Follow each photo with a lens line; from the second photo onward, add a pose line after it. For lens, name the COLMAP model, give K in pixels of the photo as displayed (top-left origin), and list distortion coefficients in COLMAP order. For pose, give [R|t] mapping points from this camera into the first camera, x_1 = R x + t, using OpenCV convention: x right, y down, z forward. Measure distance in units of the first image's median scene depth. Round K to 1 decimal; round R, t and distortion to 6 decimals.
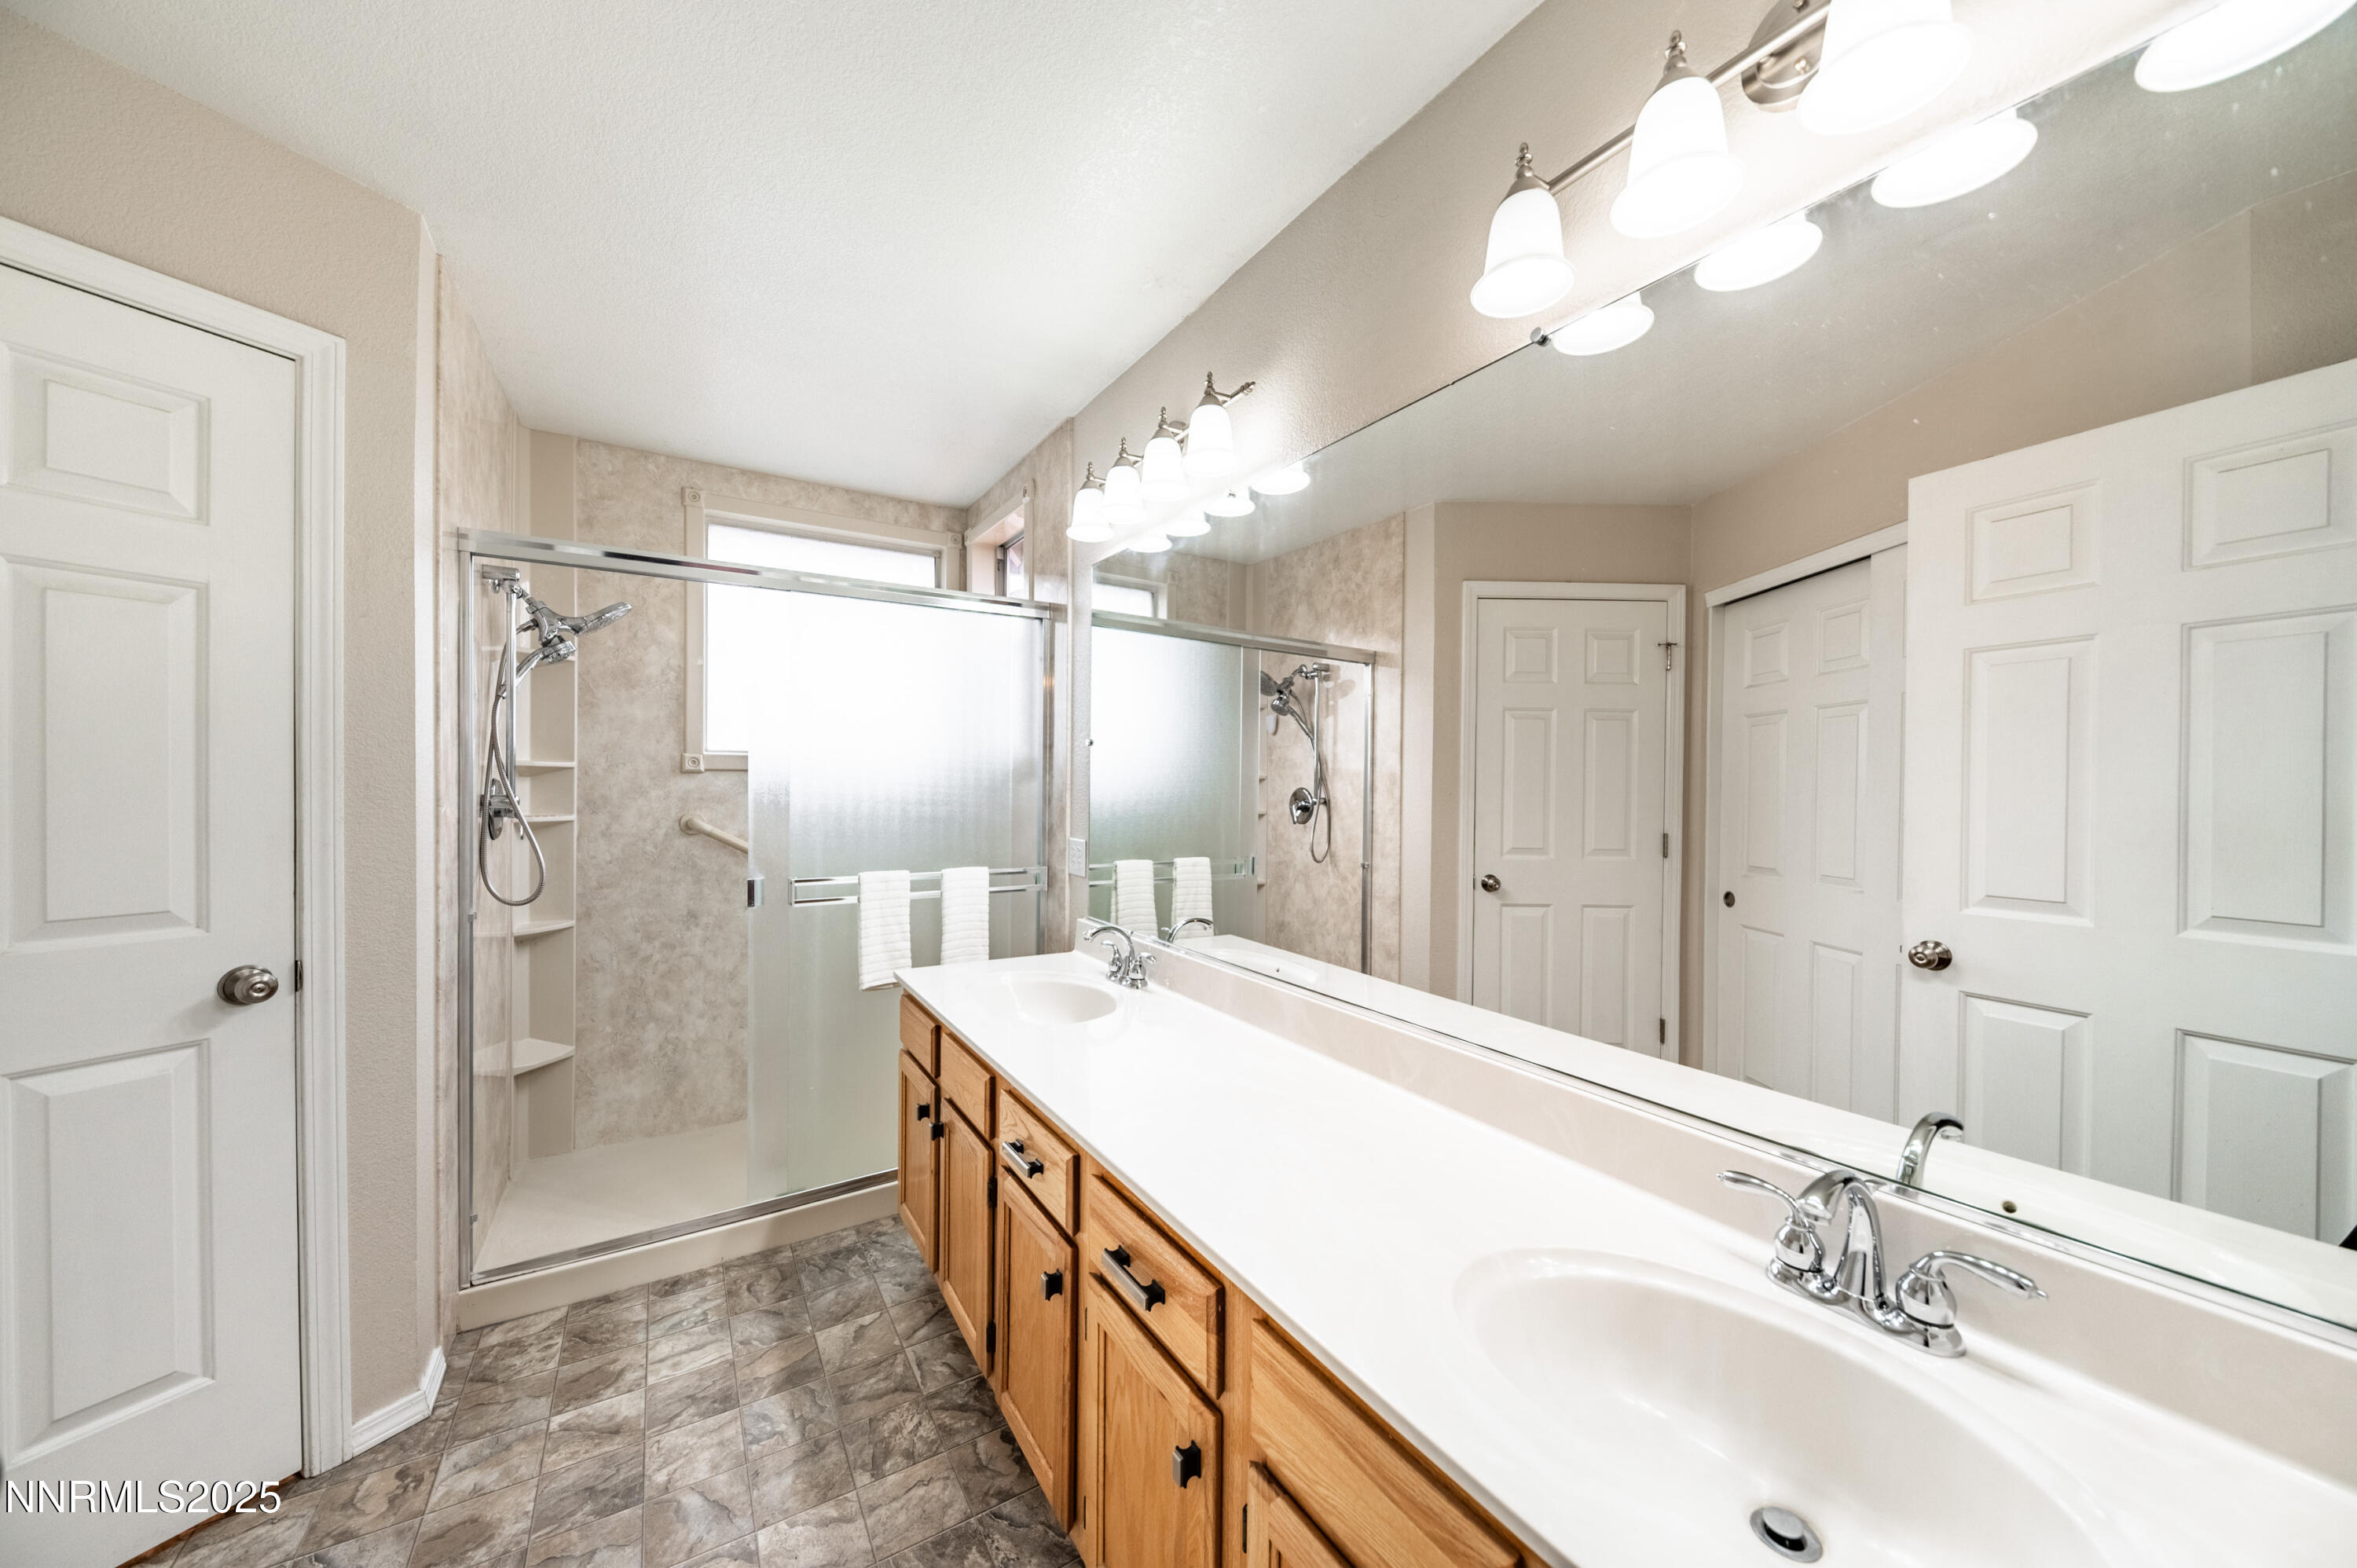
lens RADIAL K [[818.3, 0, 1175.1], [0, 818.3, 791.2], [0, 0, 1]] dist [0.000483, -0.000098]
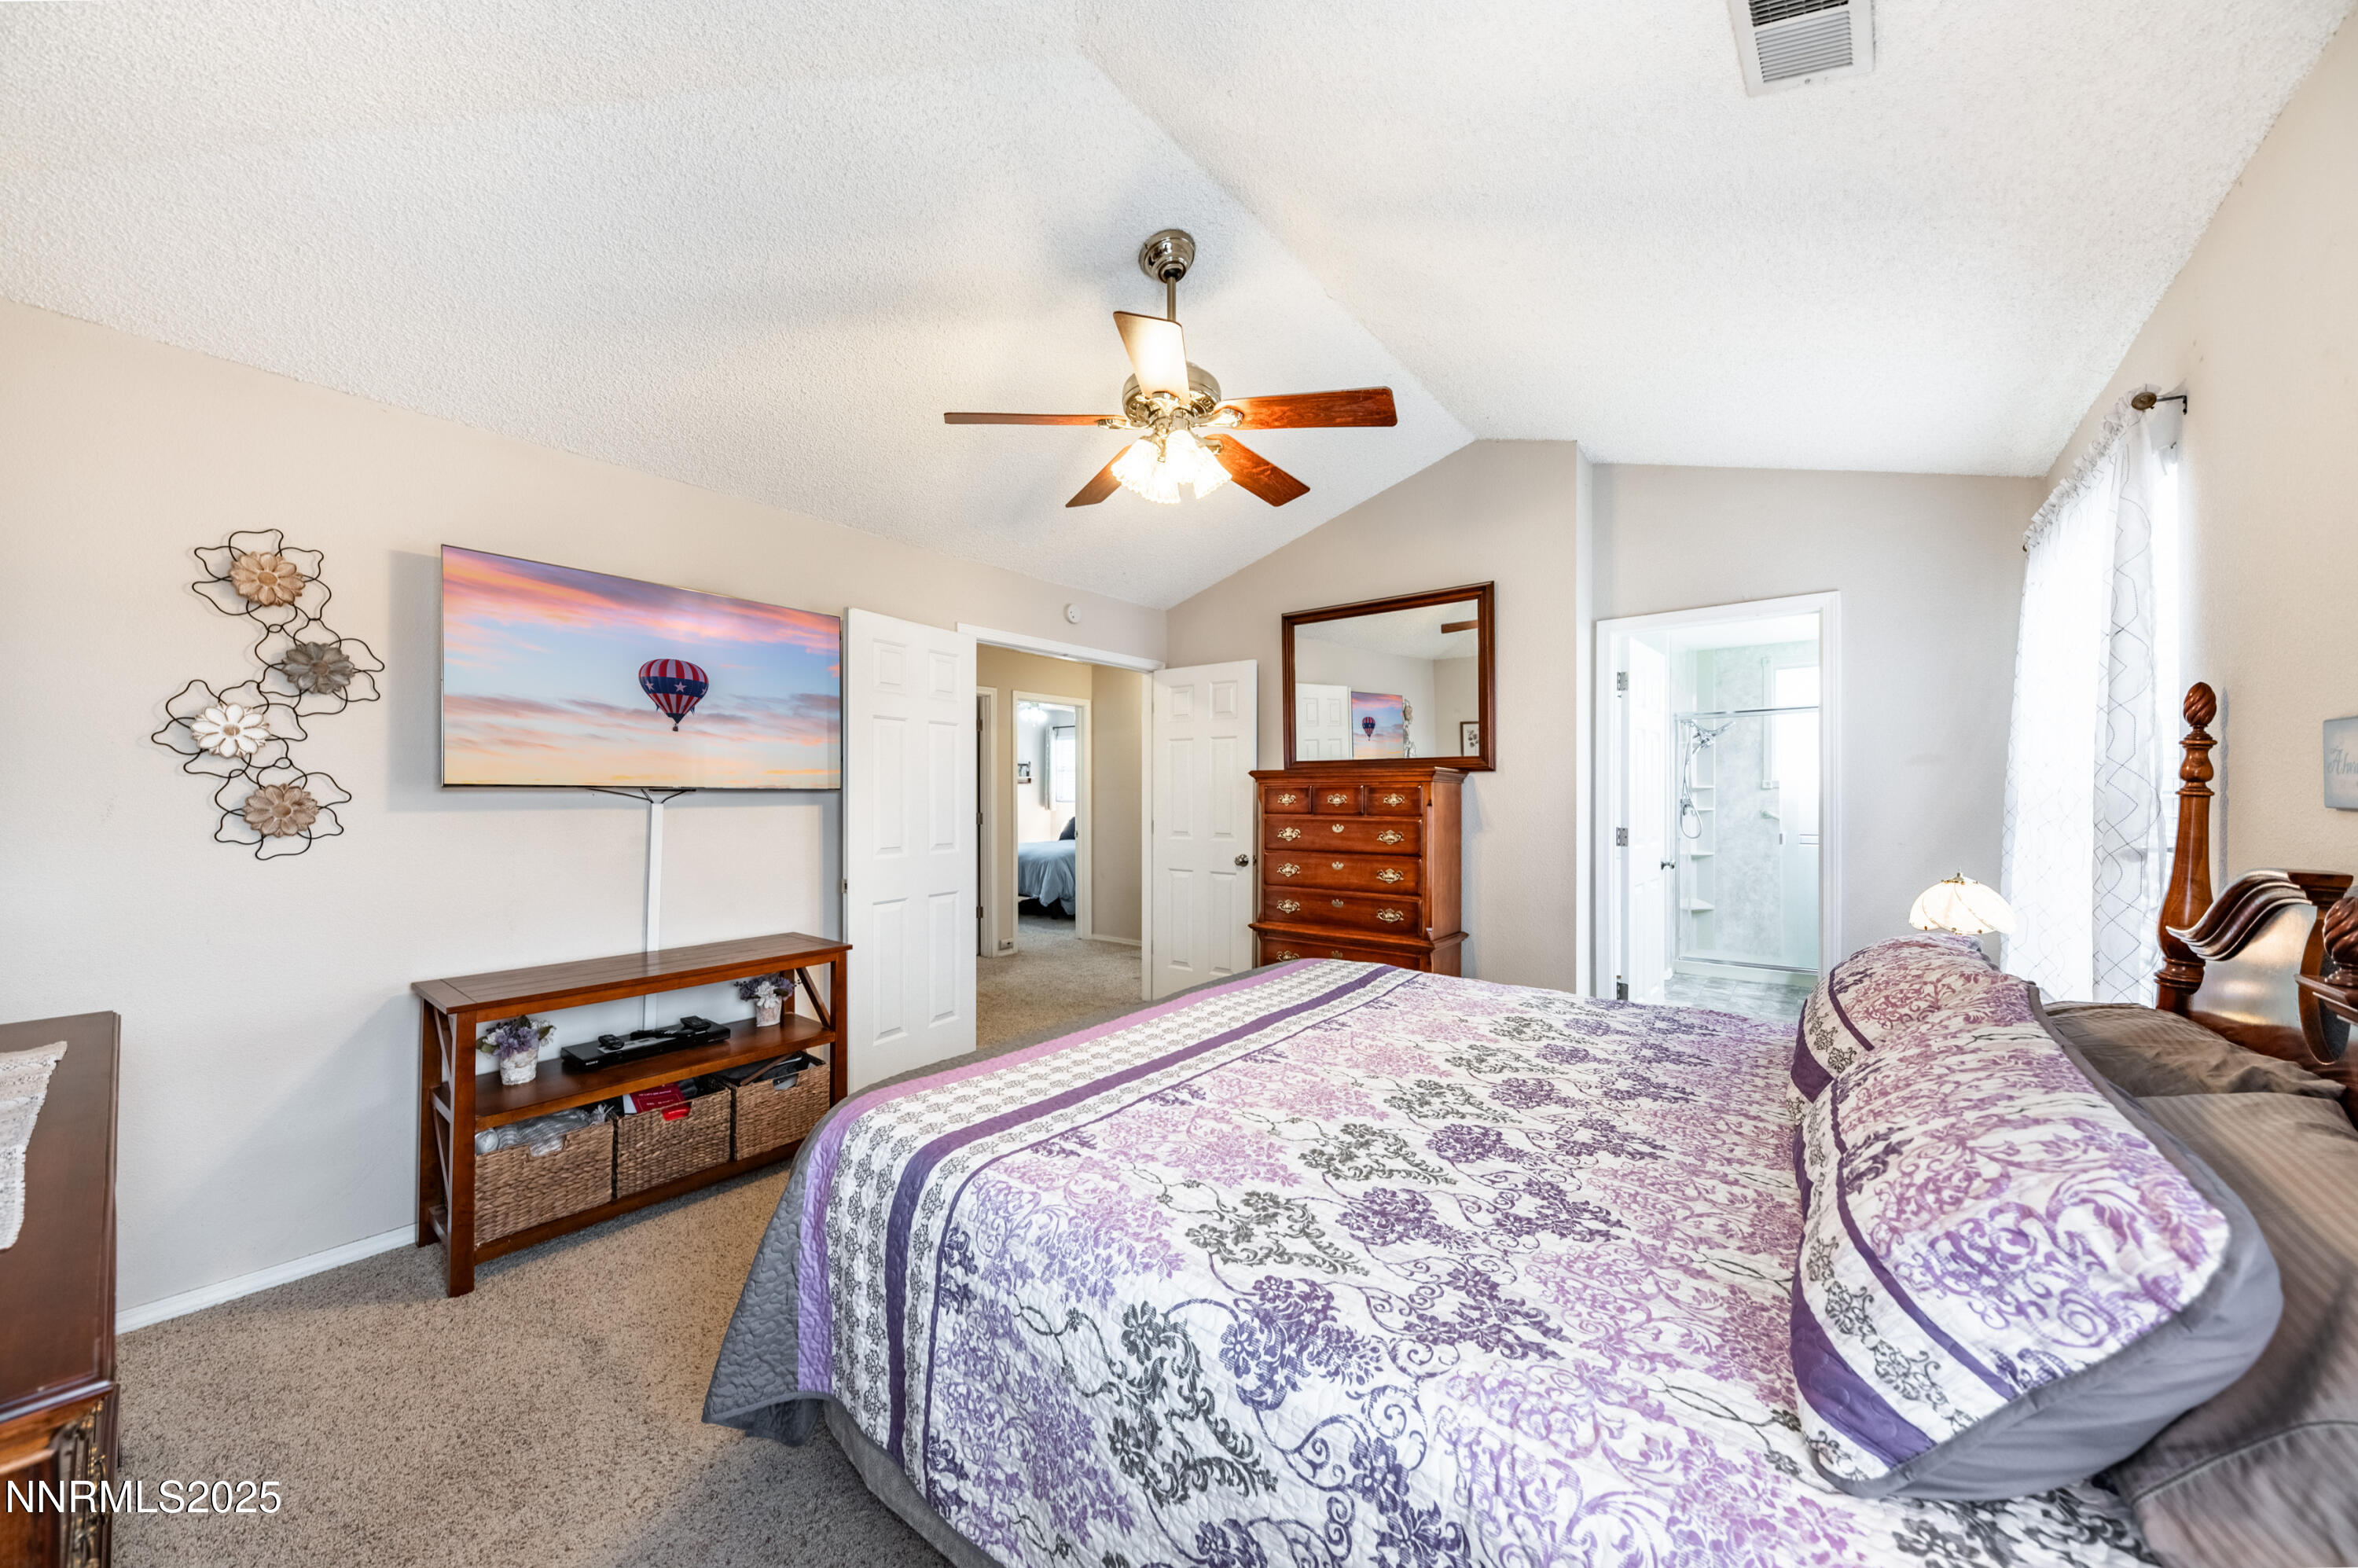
lens RADIAL K [[861.6, 0, 1143.3], [0, 861.6, 795.2], [0, 0, 1]] dist [0.011986, -0.008247]
pose [[0.325020, -0.002983, -0.945702, 1.070596], [0.000828, 0.999996, -0.002869, -0.003329], [0.945707, 0.000149, 0.325021, -1.344587]]
